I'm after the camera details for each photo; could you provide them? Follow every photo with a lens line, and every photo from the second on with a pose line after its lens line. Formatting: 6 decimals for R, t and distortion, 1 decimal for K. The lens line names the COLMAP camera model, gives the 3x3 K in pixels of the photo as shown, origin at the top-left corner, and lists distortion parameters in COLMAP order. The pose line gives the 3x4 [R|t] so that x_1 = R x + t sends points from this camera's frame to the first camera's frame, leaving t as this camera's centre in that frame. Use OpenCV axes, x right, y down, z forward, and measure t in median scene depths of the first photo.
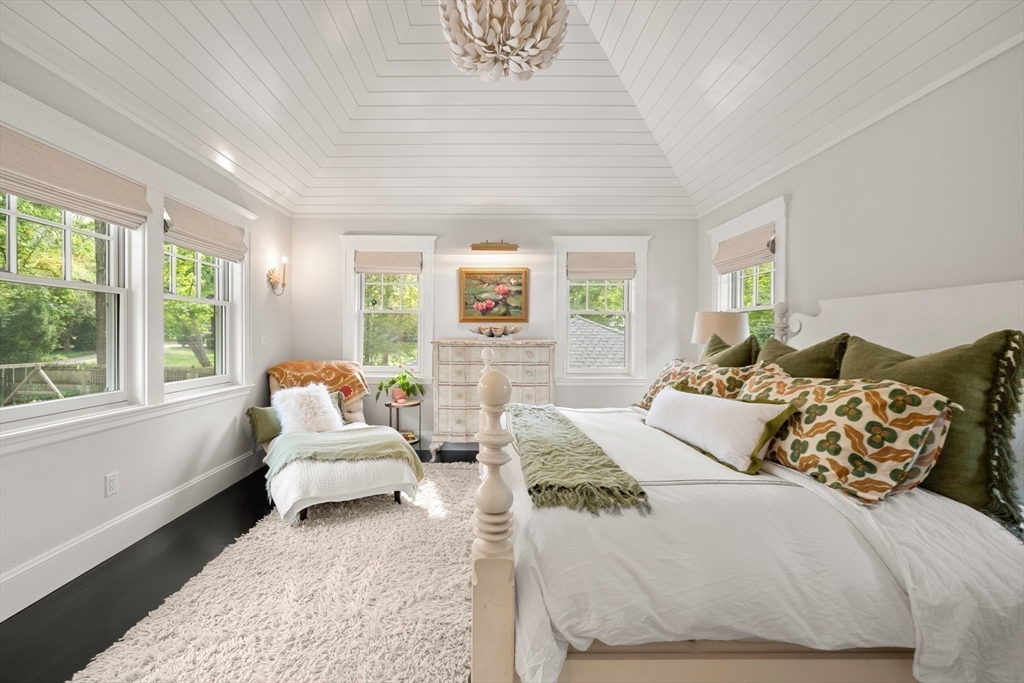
lens RADIAL K [[434.7, 0, 507.4], [0, 434.7, 339.2], [0, 0, 1]] dist [-0.001306, -0.000108]
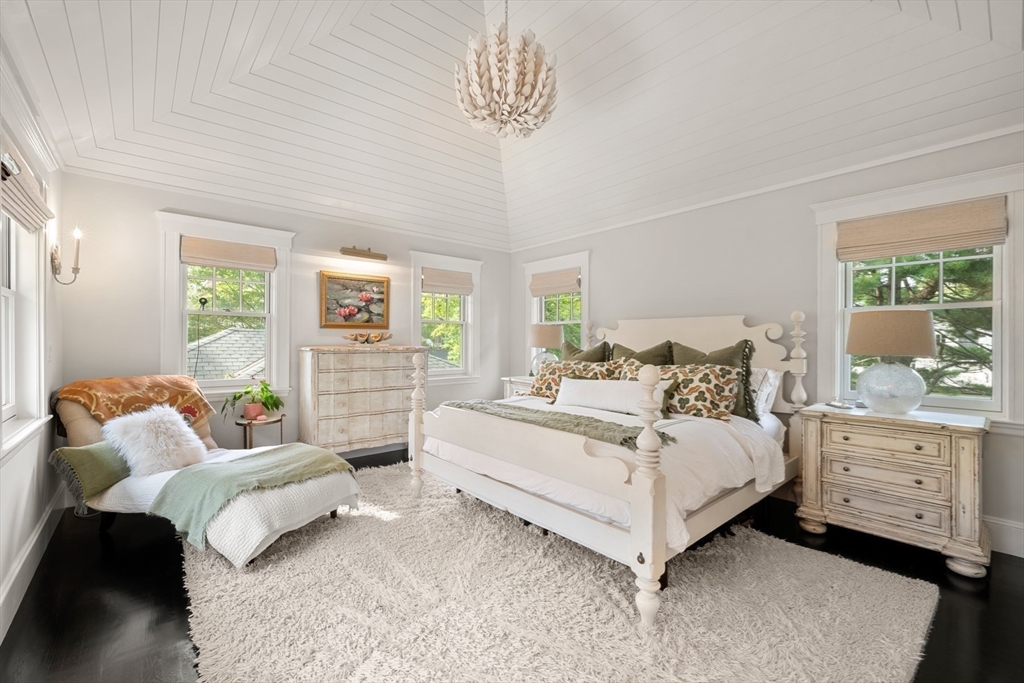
lens RADIAL K [[434.7, 0, 489.4], [0, 434.7, 342.4], [0, 0, 1]] dist [-0.001306, -0.000108]
pose [[0.761068, -0.003246, 0.648664, -0.630285], [0.006349, 0.999977, -0.002445, -0.004386], [-0.648641, 0.005979, 0.761071, 0.059153]]
